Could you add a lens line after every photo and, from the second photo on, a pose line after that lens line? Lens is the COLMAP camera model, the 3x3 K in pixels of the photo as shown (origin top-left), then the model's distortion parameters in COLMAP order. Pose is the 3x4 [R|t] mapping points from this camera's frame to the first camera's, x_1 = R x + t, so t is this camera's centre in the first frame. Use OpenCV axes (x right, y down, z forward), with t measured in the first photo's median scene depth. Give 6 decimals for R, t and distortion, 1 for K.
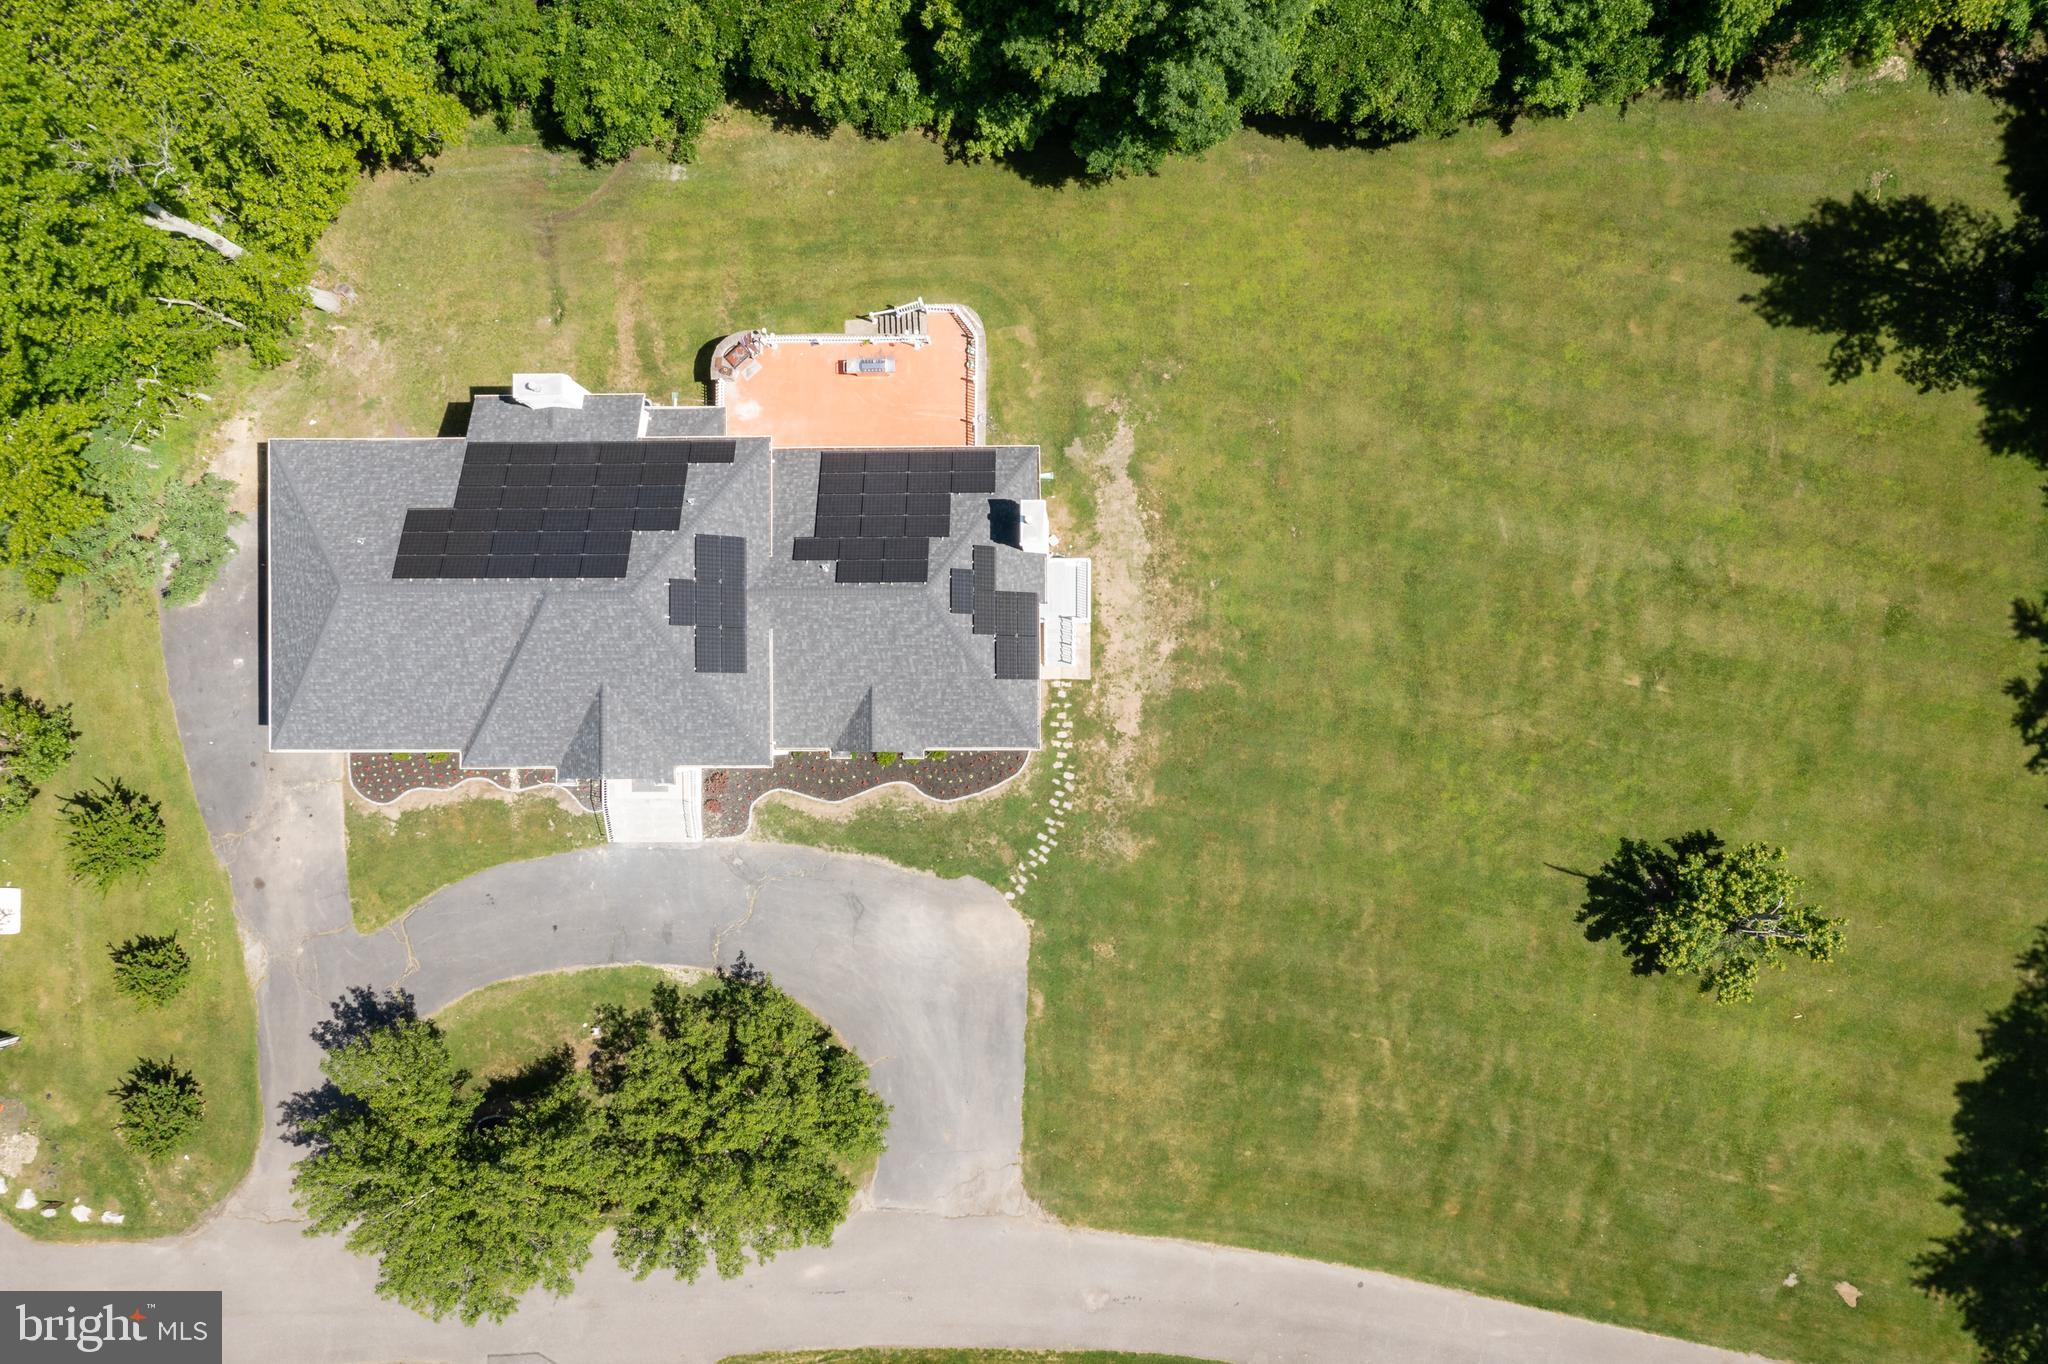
lens RADIAL K [[1745.2, 0, 1029.7], [0, 1745.2, 733.1], [0, 0, 1]] dist [-0.043061, 0.138209]
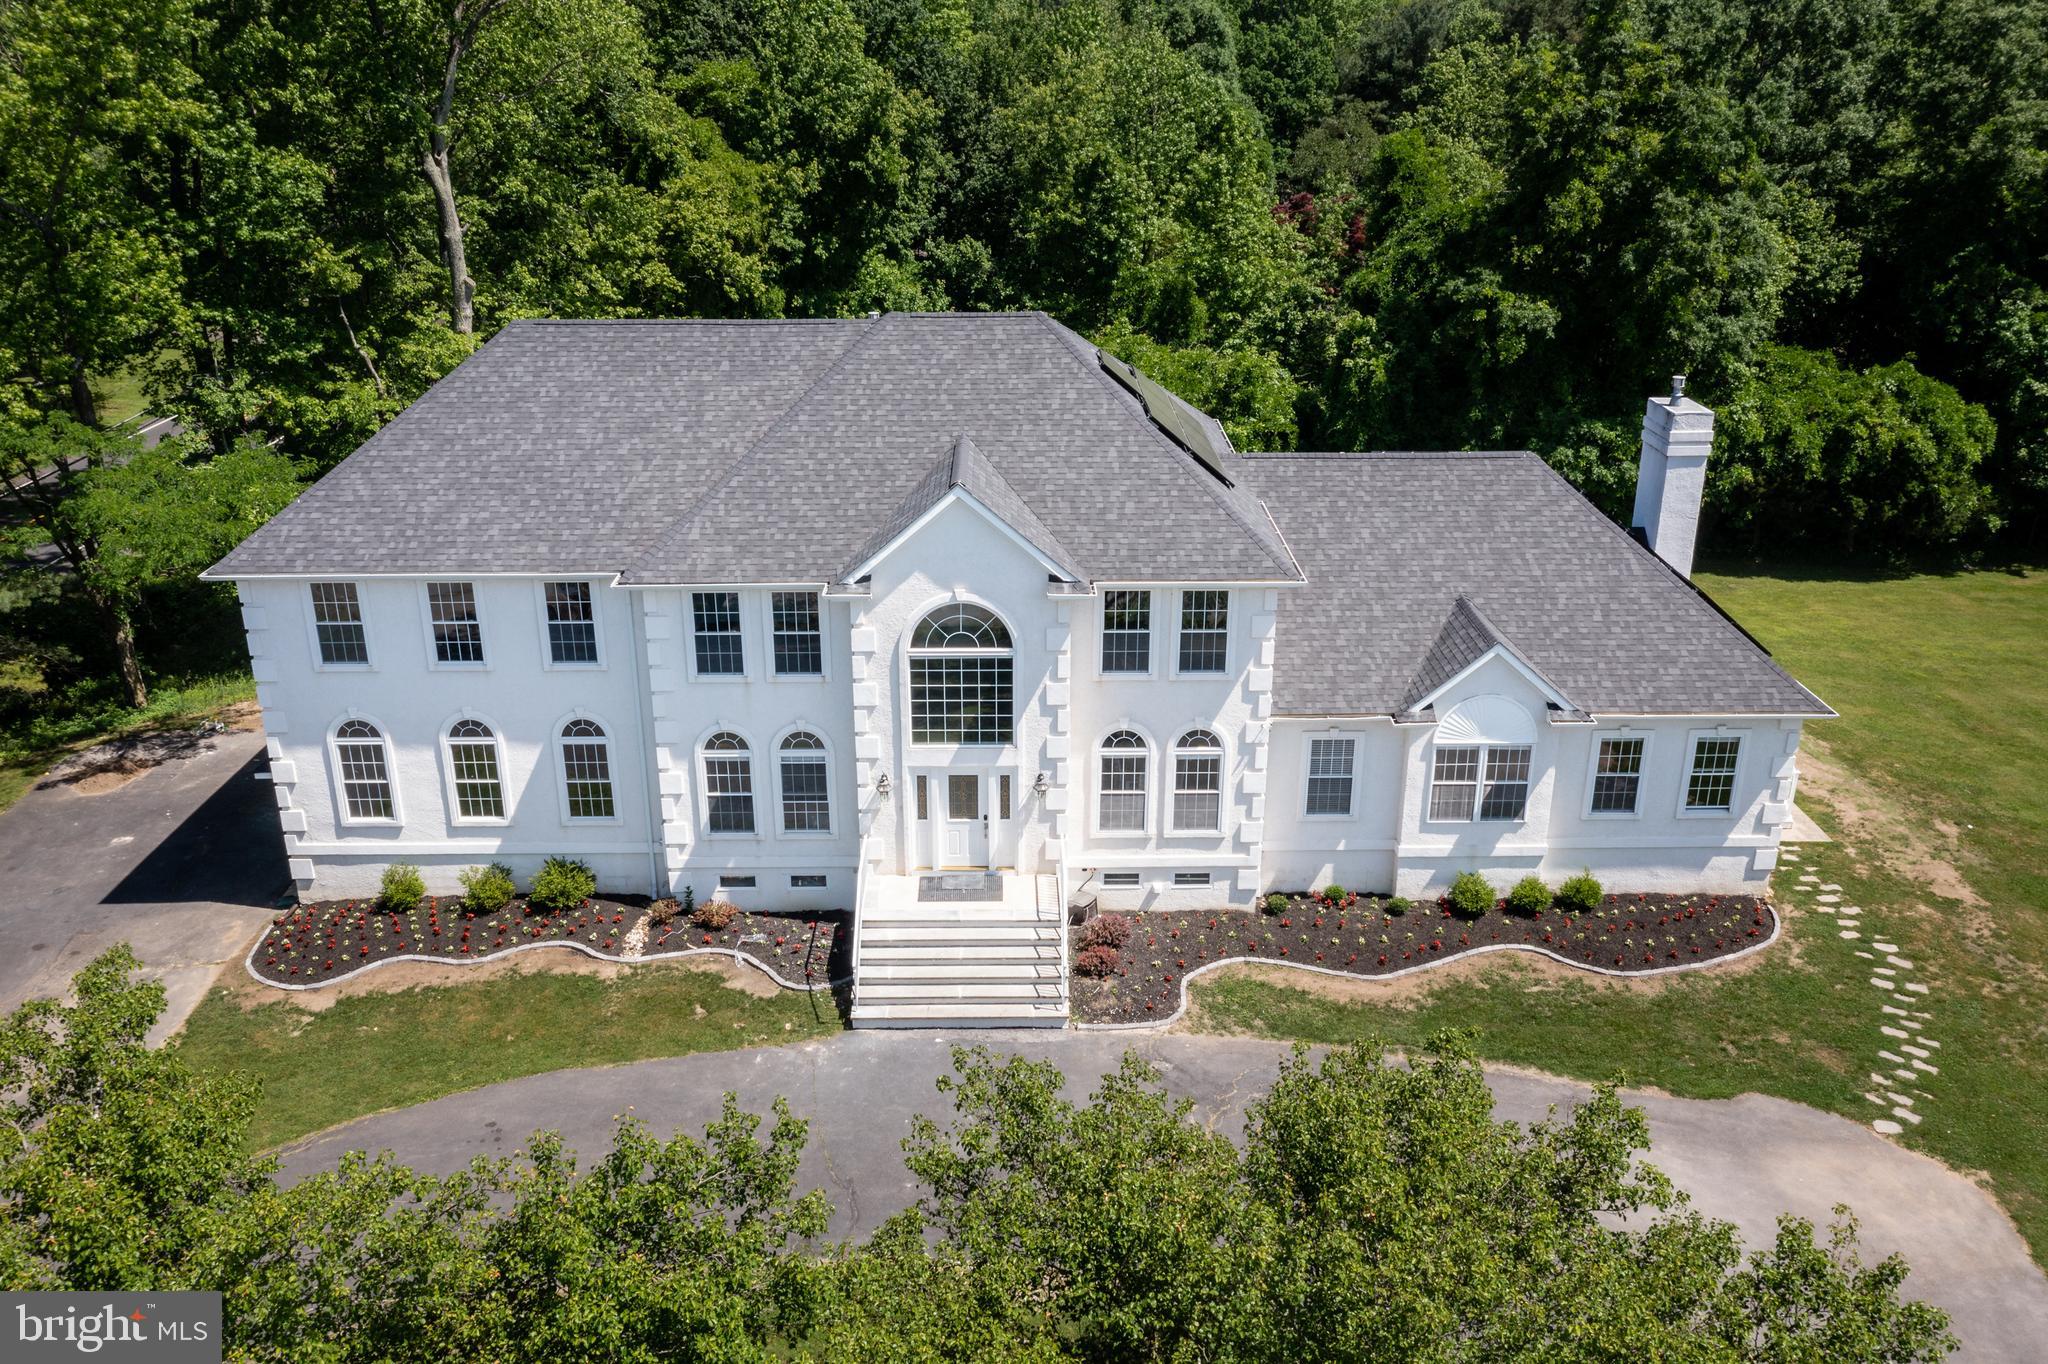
lens RADIAL K [[1633.5, 0, 1024.0], [0, 1633.5, 682.0], [0, 0, 1]] dist [-0.034752, 0.085262]
pose [[0.999690, 0.017861, 0.017369, -0.205188], [0.009502, 0.371119, -0.928537, 0.381217], [-0.023030, 0.928413, 0.370834, 0.779629]]
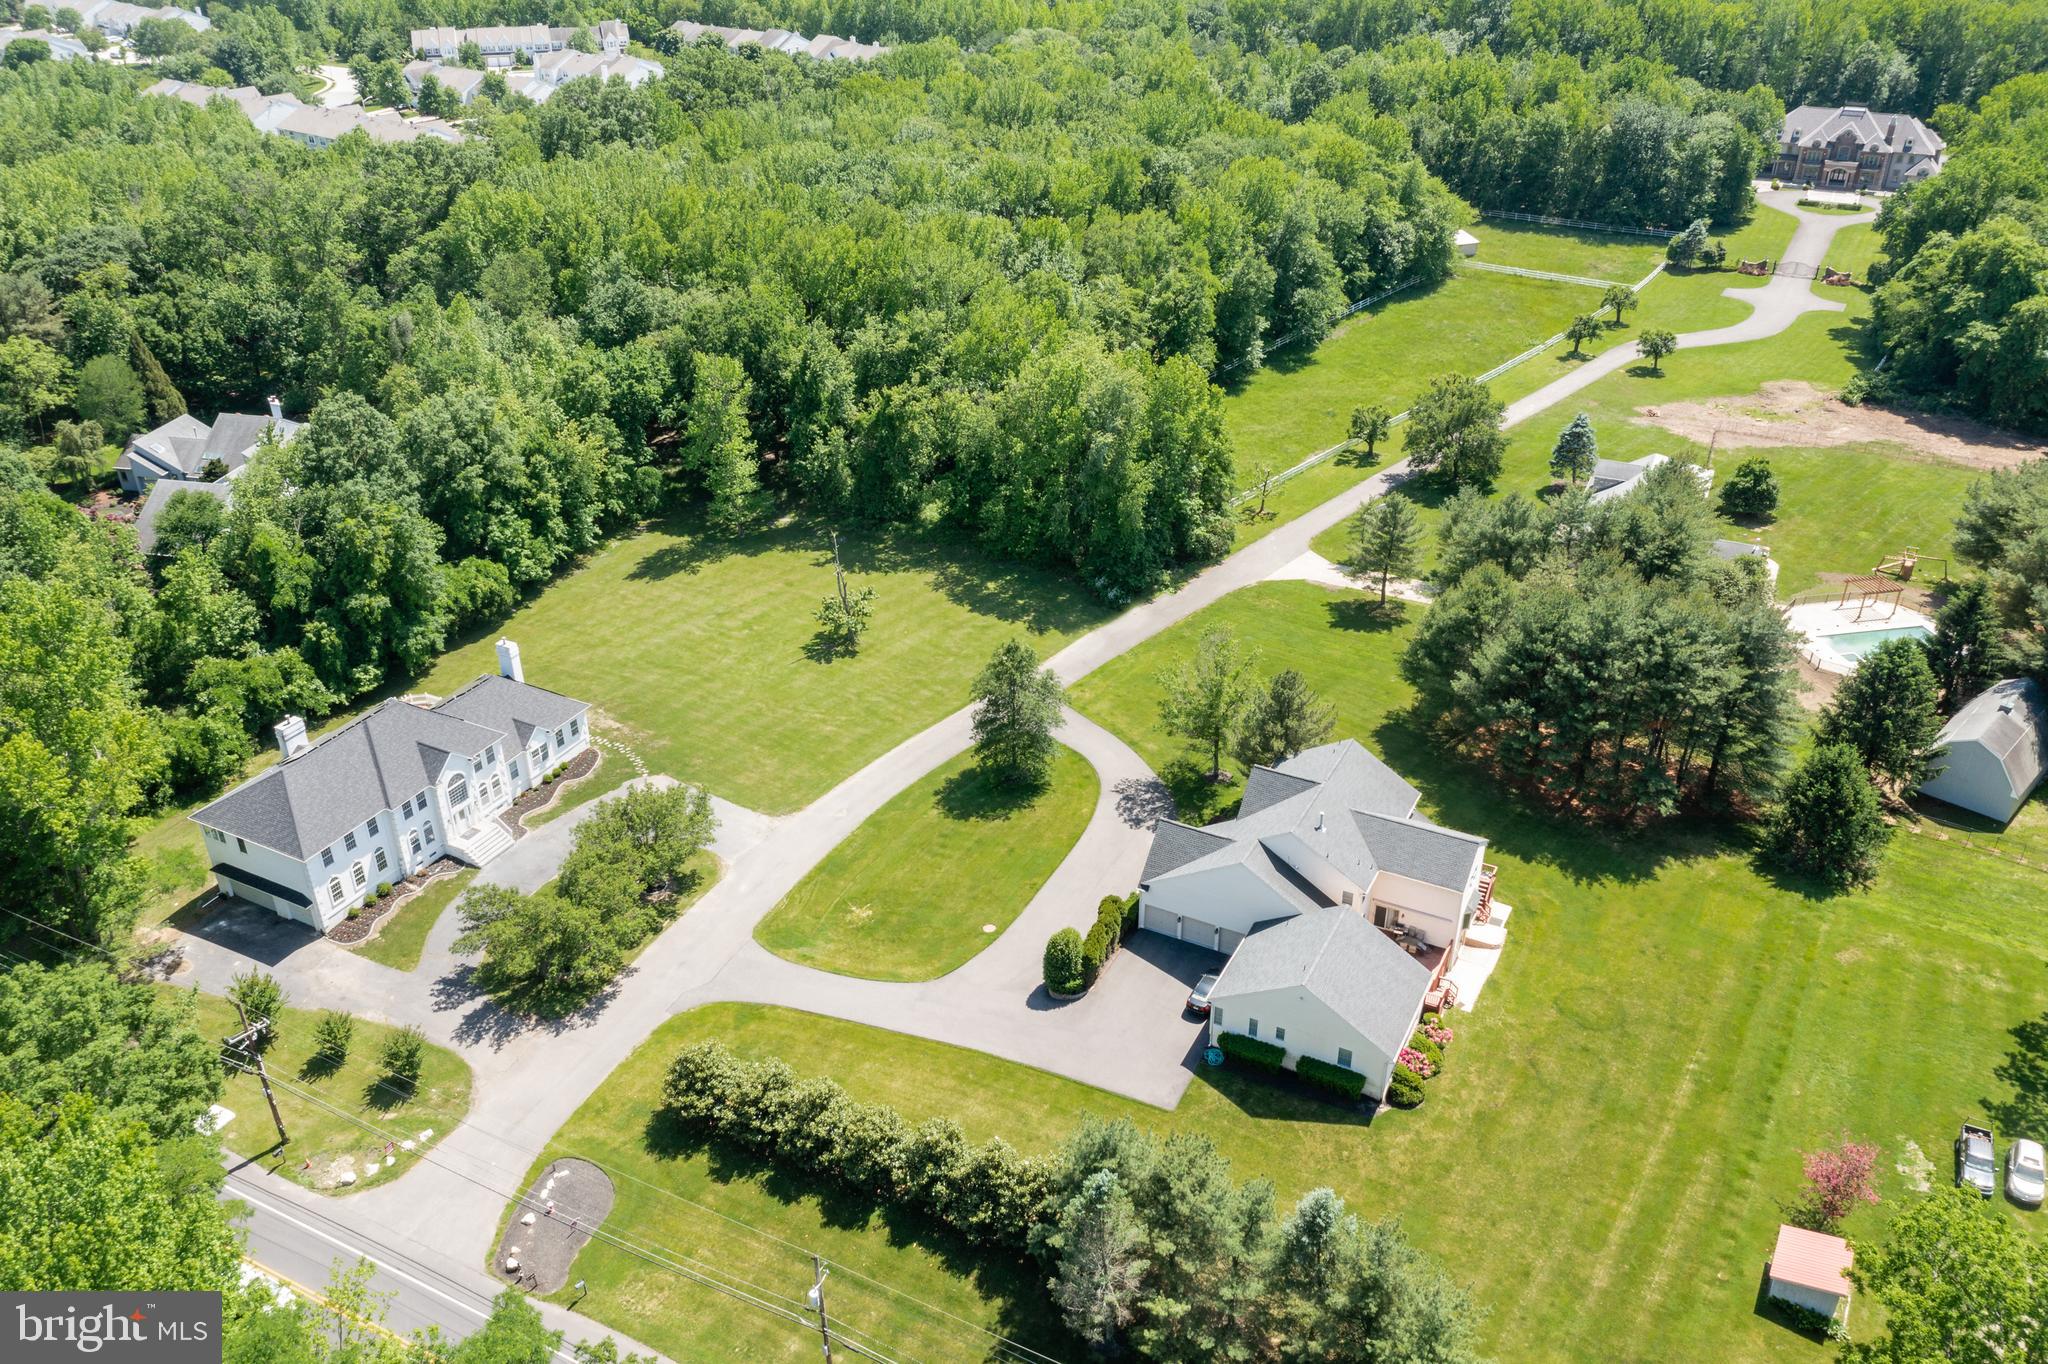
lens RADIAL K [[1613.9, 0, 1024.0], [0, 1613.9, 682.0], [0, 0, 1]] dist [-0.019781, 0.040915]
pose [[0.462216, -0.422199, 0.779810, -1.201309], [0.886753, 0.225087, -0.403739, 1.194972], [-0.005067, 0.878114, 0.478425, 0.019226]]
